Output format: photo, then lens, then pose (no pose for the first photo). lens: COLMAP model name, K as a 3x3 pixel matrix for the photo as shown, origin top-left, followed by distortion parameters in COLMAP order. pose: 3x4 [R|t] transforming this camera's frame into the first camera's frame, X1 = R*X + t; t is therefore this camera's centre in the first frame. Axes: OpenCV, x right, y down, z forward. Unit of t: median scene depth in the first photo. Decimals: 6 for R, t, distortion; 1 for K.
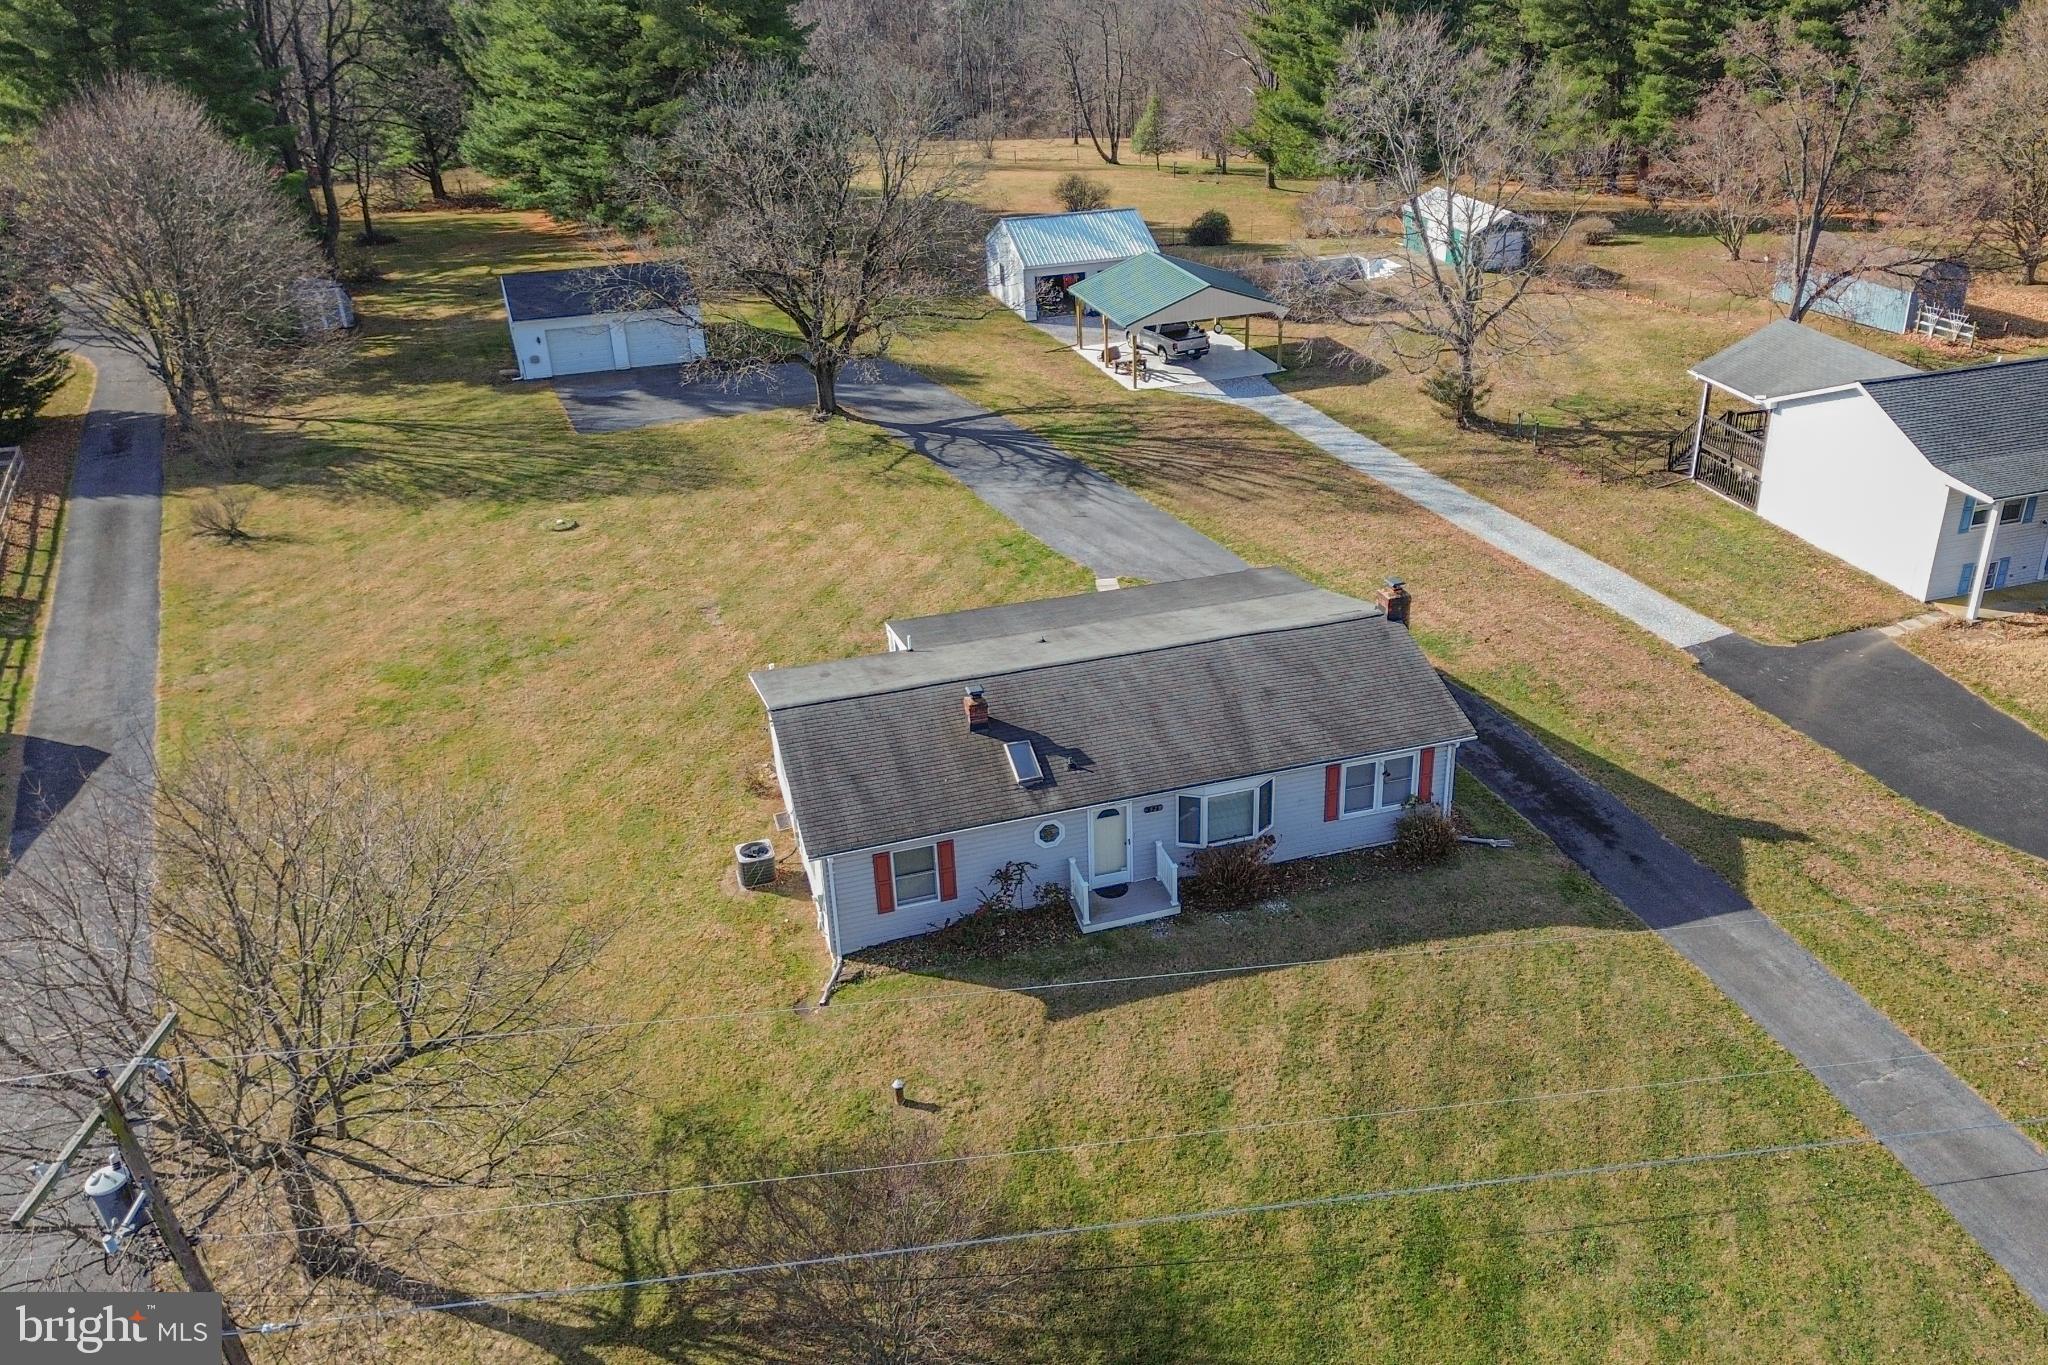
lens RADIAL K [[1695.2, 0, 1165.8], [0, 1695.2, 680.1], [0, 0, 1]] dist [0.082224, -0.092080]
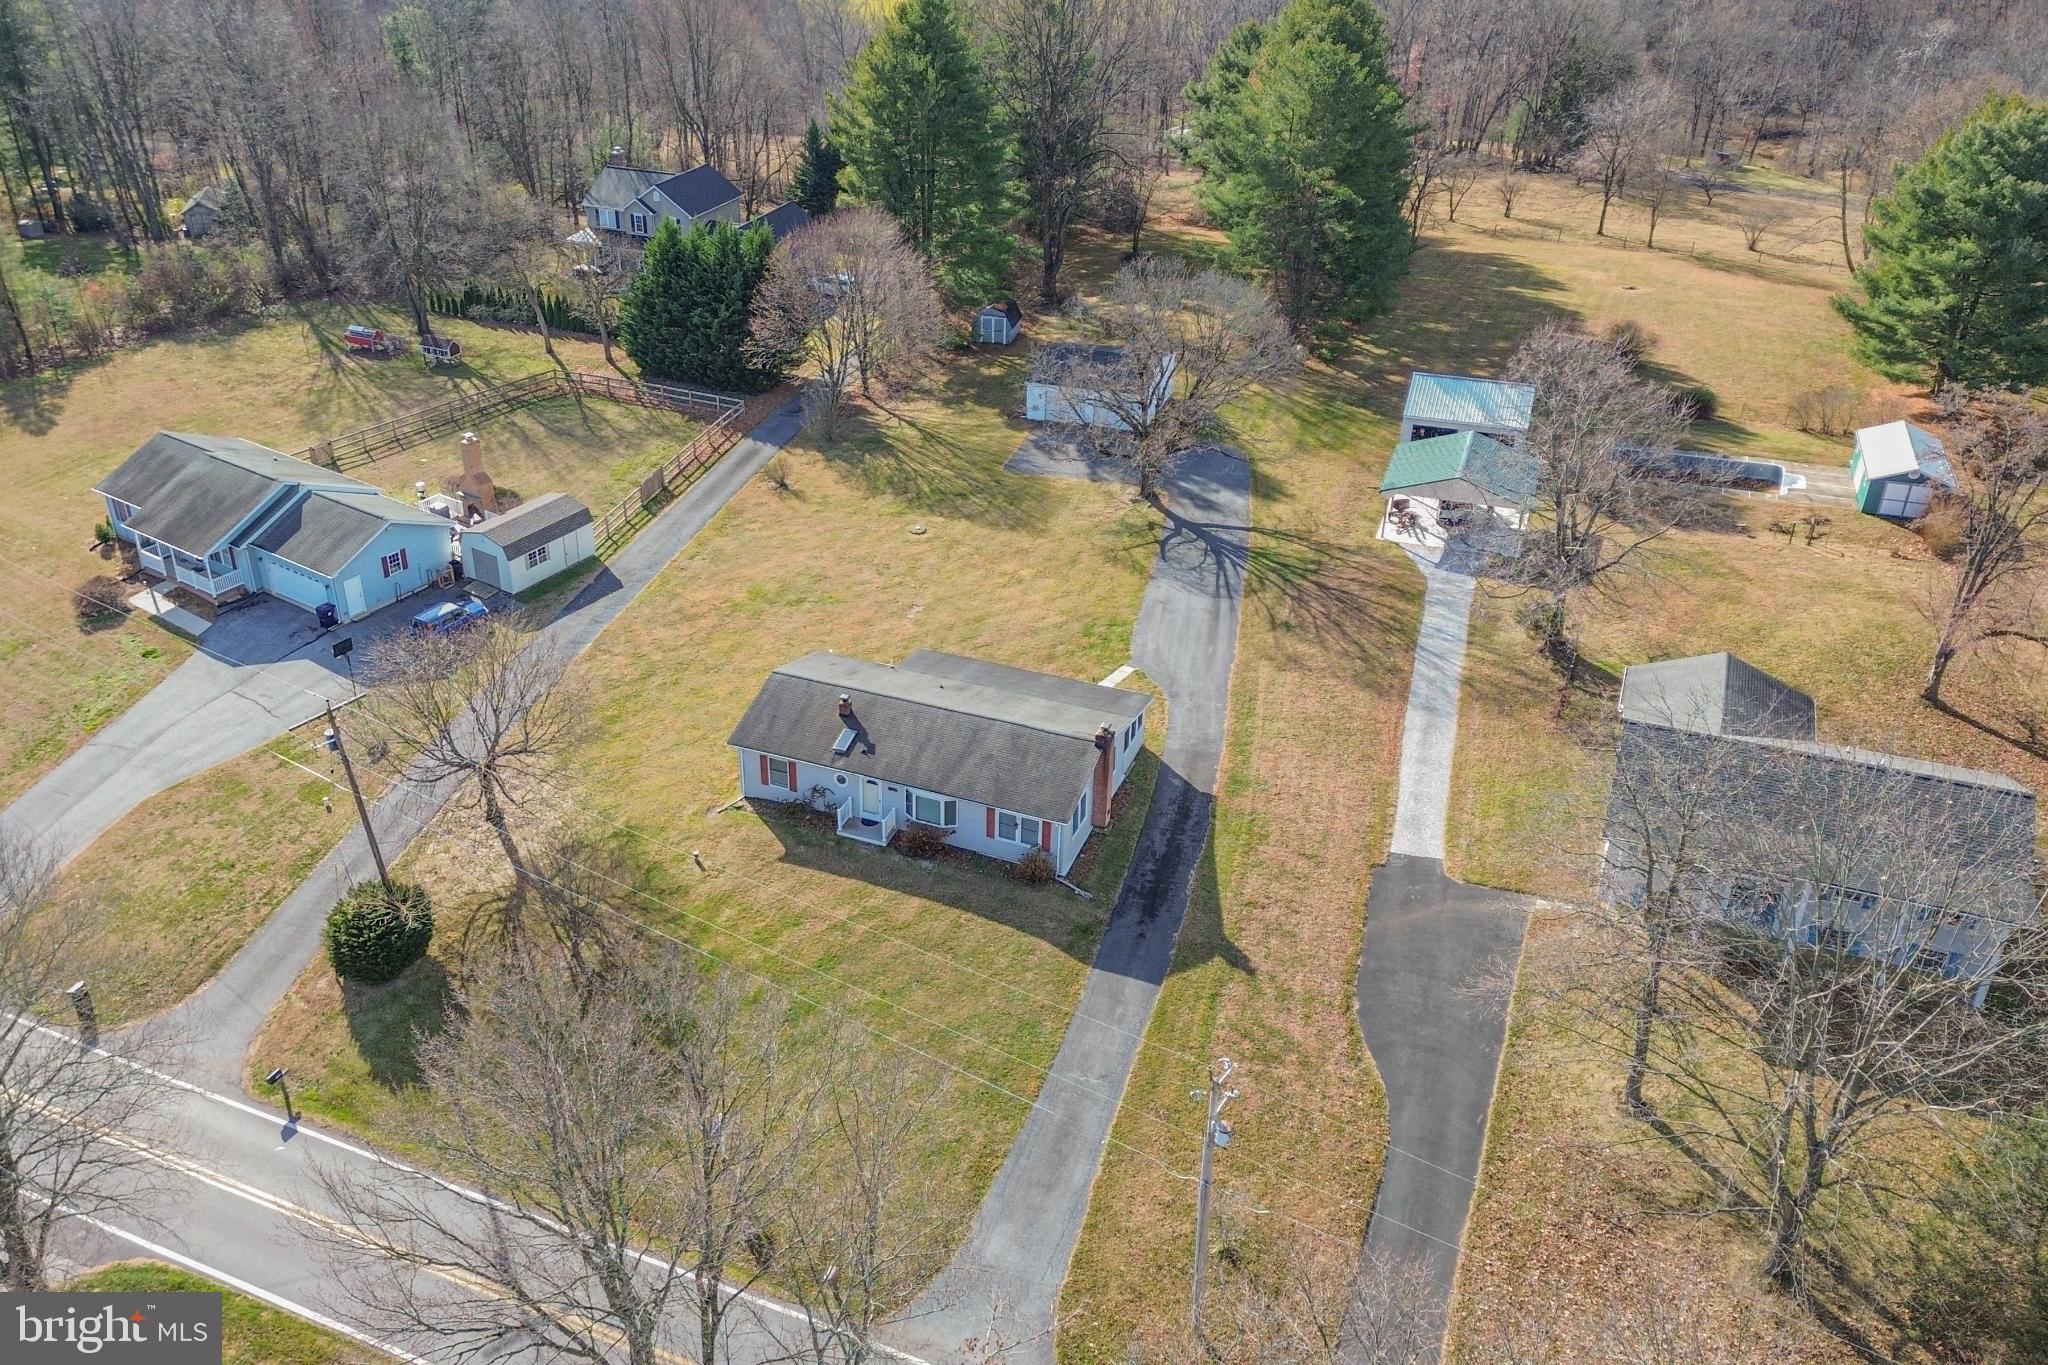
lens RADIAL K [[1692.7, 0, 900.6], [0, 1692.7, 683.0], [0, 0, 1]] dist [0.079917, -0.084813]
pose [[0.721045, 0.337836, -0.604947, 0.845855], [-0.303229, 0.938890, 0.162905, -0.264747], [0.623014, 0.065975, 0.779424, -0.354211]]
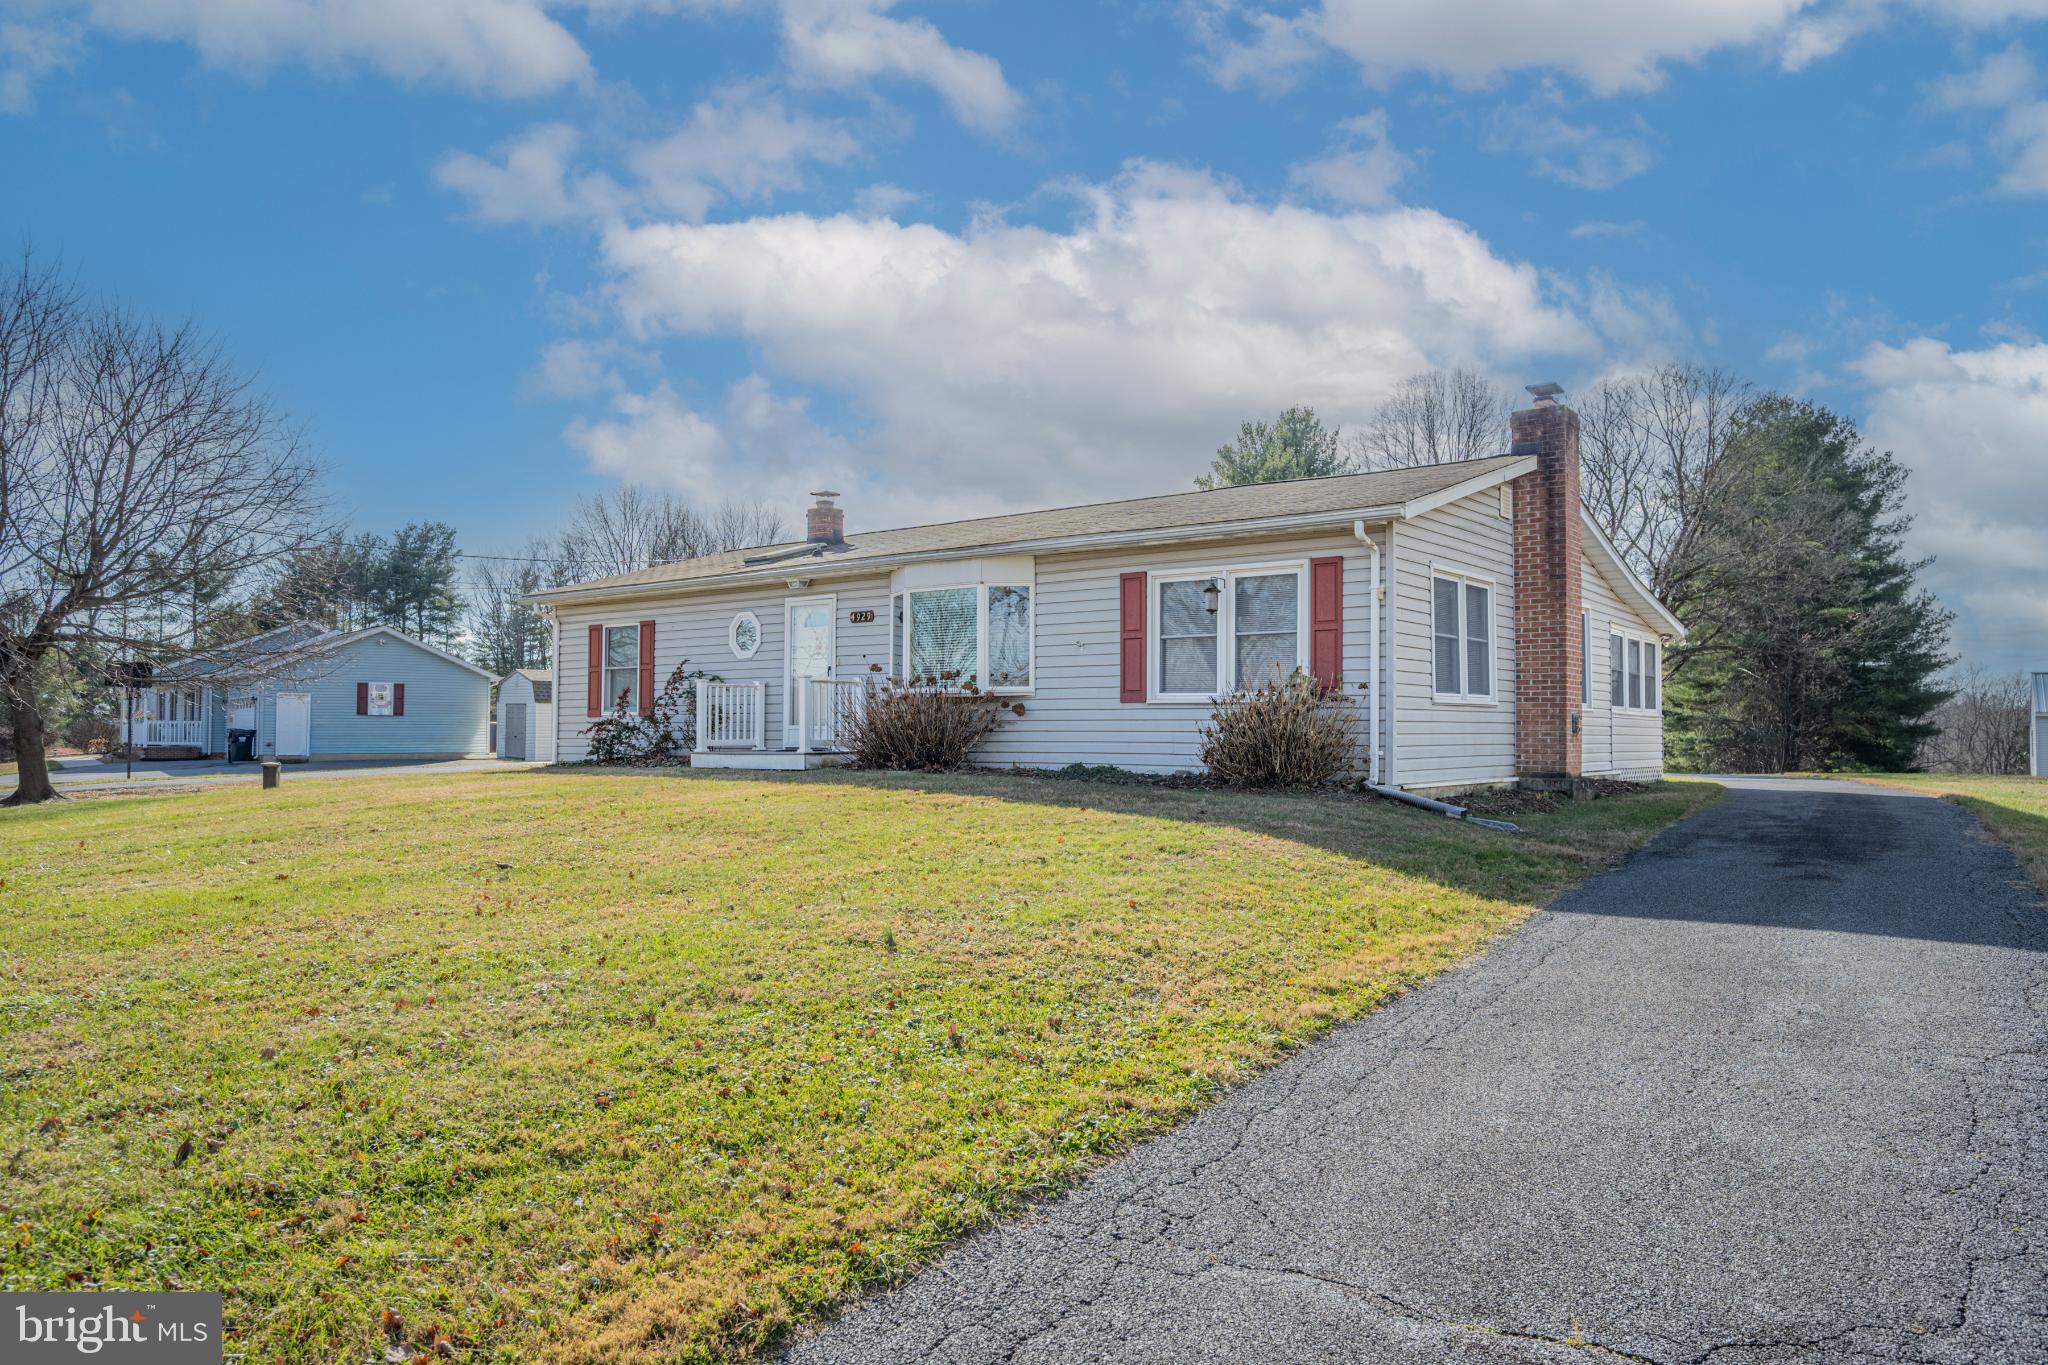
lens RADIAL K [[1361.2, 0, 1017.7], [0, 1361.2, 703.4], [0, 0, 1]] dist [0.002234, -0.000394]
pose [[0.528850, -0.014201, -0.848596, 0.337591], [-0.385729, 0.886608, -0.255226, 0.160363], [0.755997, 0.462304, 0.463405, 0.646897]]
